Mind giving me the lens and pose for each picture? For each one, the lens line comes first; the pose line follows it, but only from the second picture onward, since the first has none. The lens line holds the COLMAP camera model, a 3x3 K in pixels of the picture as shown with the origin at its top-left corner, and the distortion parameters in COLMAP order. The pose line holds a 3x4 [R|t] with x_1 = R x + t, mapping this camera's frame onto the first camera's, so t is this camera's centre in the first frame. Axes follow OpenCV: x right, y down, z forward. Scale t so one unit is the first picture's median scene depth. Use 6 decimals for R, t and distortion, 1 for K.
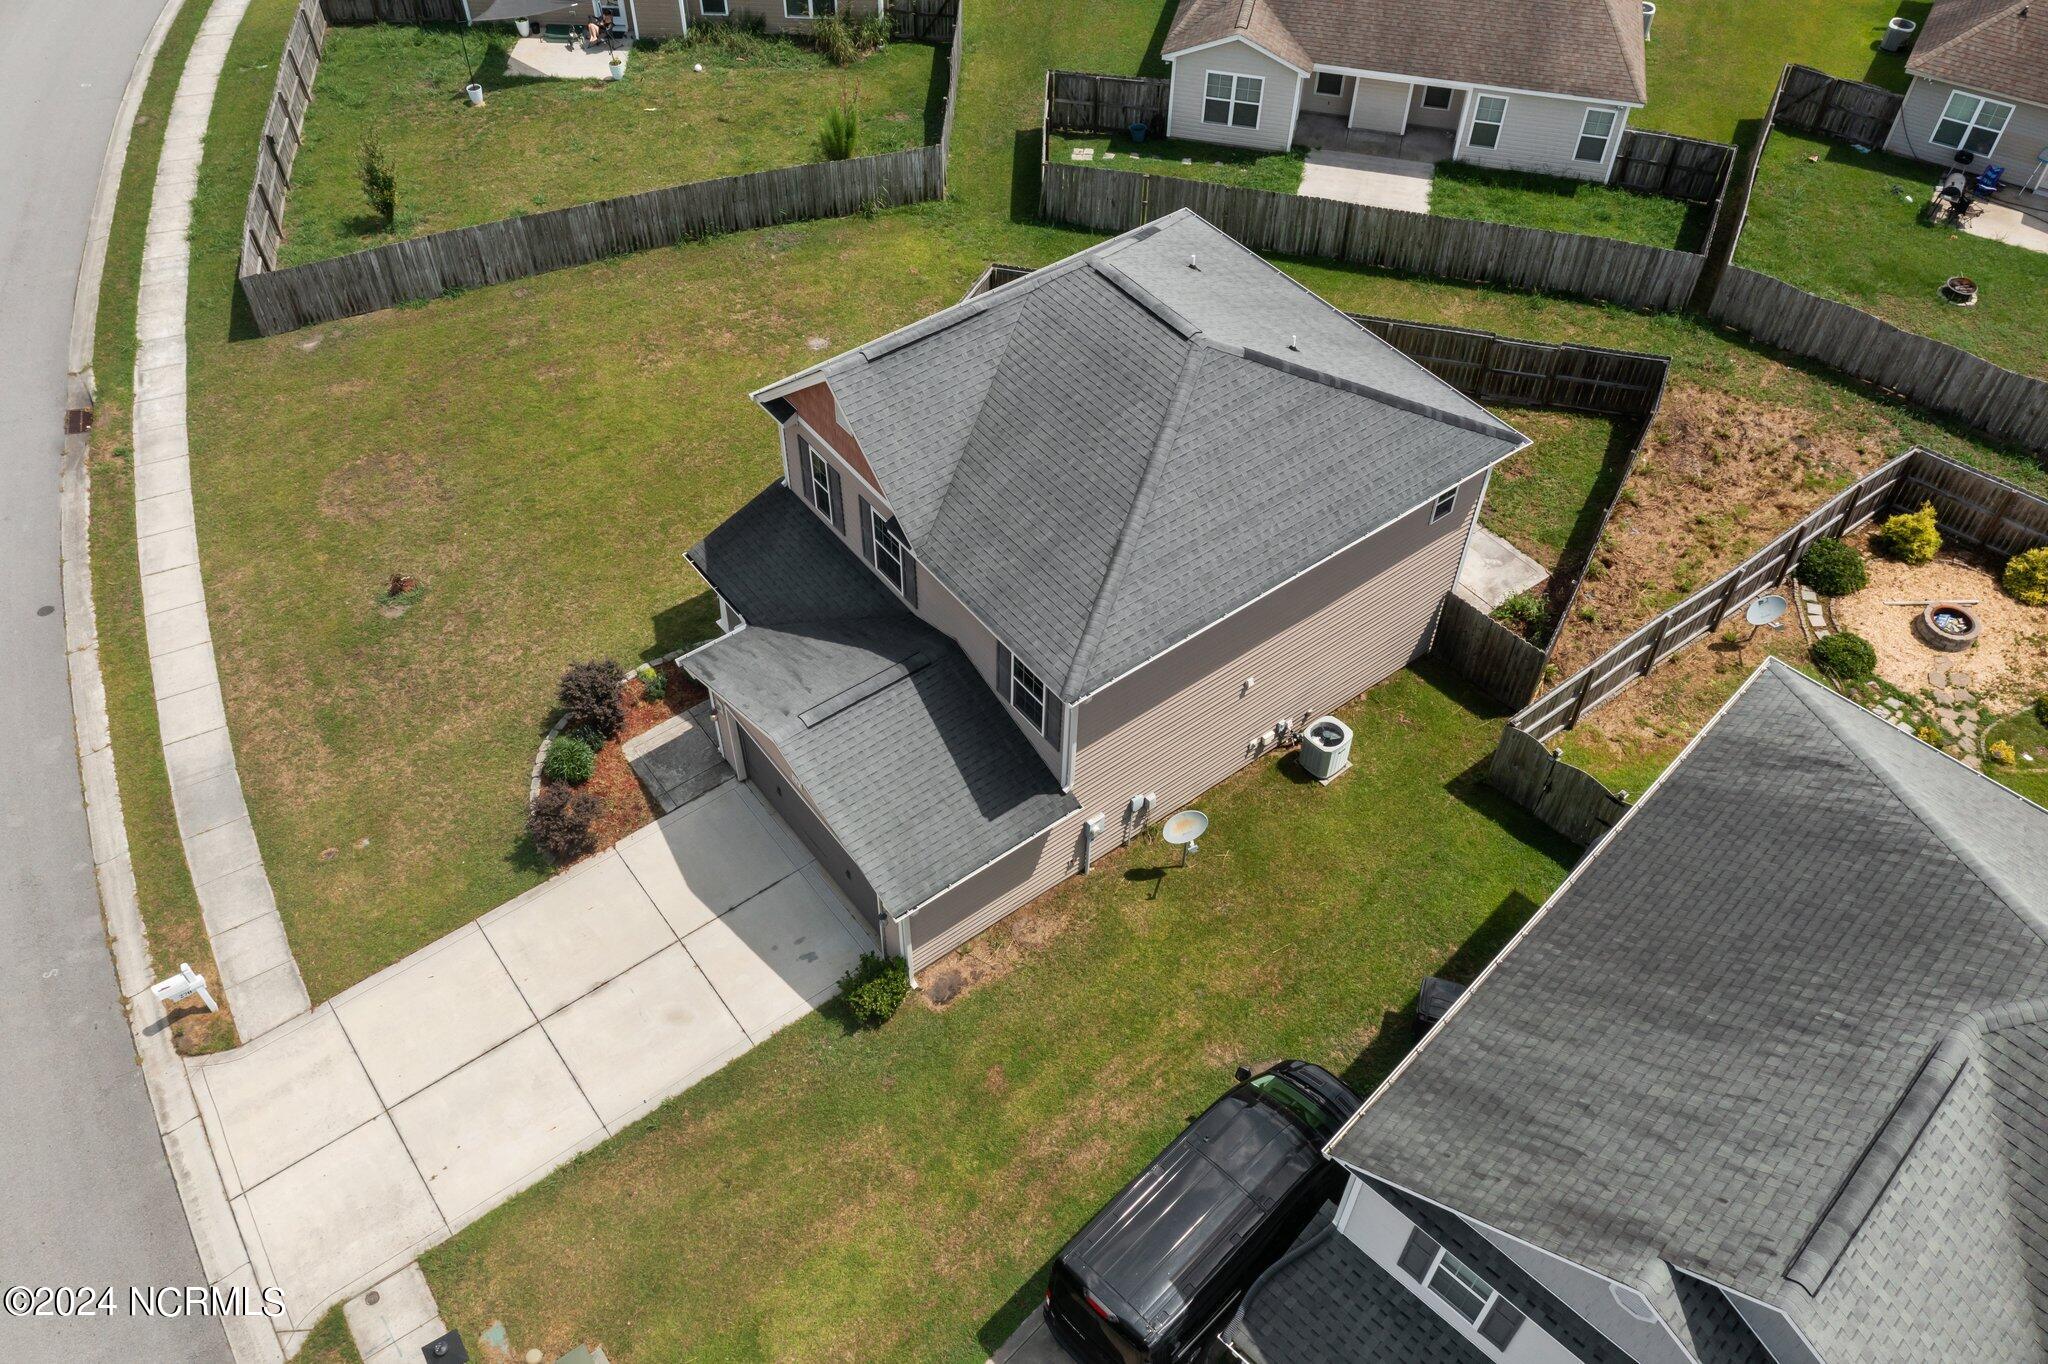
lens RADIAL K [[1611.5, 0, 1019.3], [0, 1611.5, 684.5], [0, 0, 1]] dist [-0.000535, -0.007815]
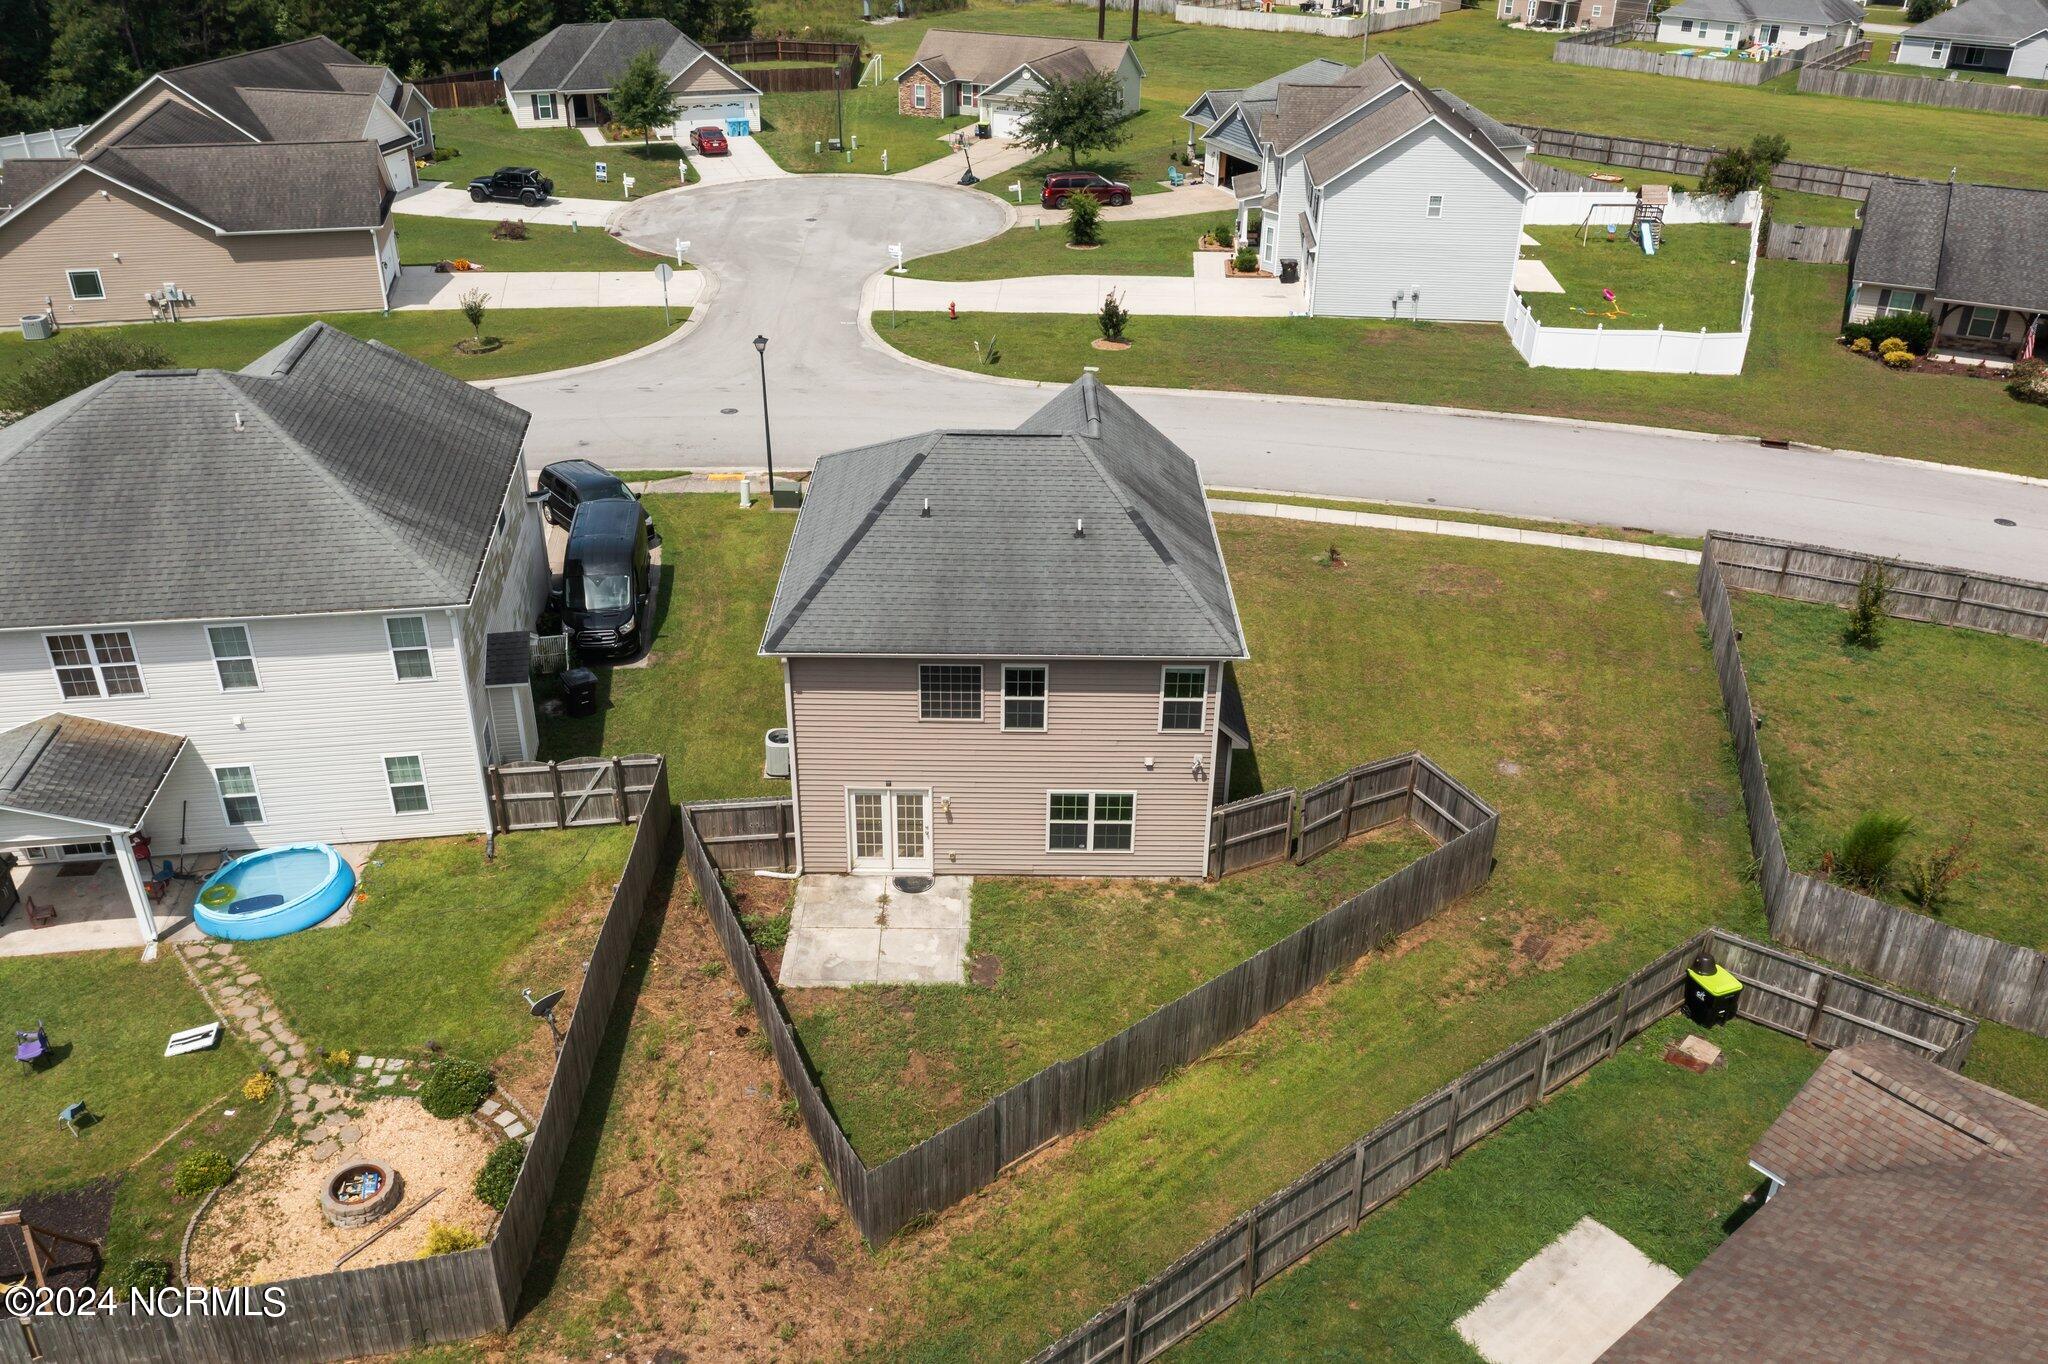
lens RADIAL K [[1644.0, 0, 1031.5], [0, 1644.0, 667.4], [0, 0, 1]] dist [-0.007867, 0.017425]
pose [[-0.599189, 0.357173, -0.716519, 0.864560], [-0.610759, 0.374718, 0.697538, -0.885256], [0.517635, 0.855578, -0.006380, 0.960940]]
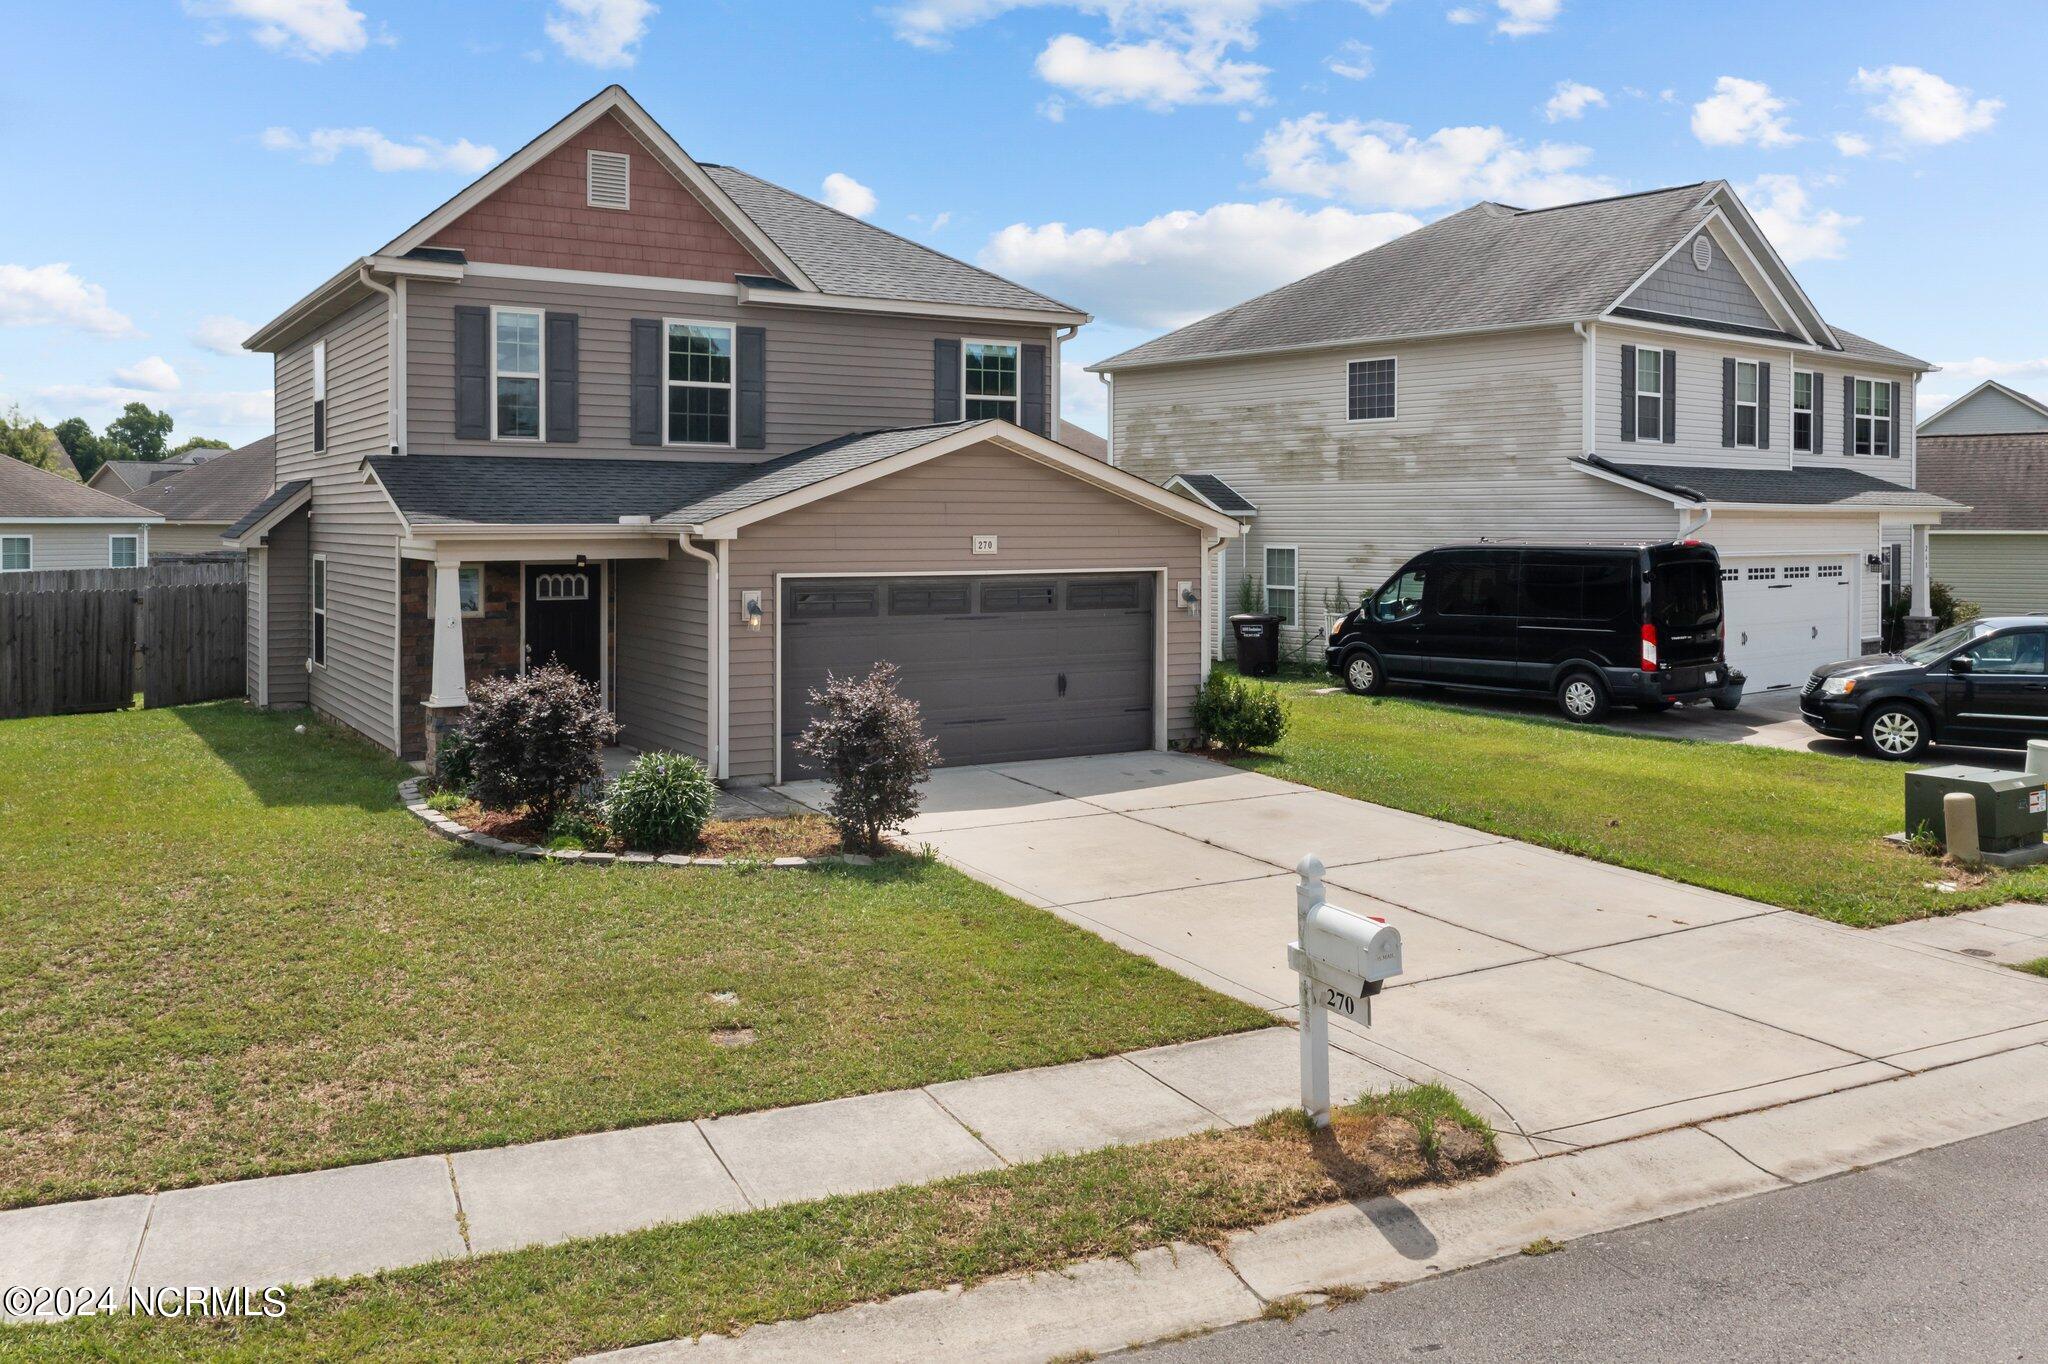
lens RADIAL K [[1671.1, 0, 1017.9], [0, 1671.1, 549.5], [0, 0, 1]] dist [0.000998, -0.001102]
pose [[0.103650, -0.028331, 0.994210, -0.661818], [0.740323, 0.669736, -0.058096, 0.089854], [-0.664213, 0.742058, 0.090392, 0.765576]]
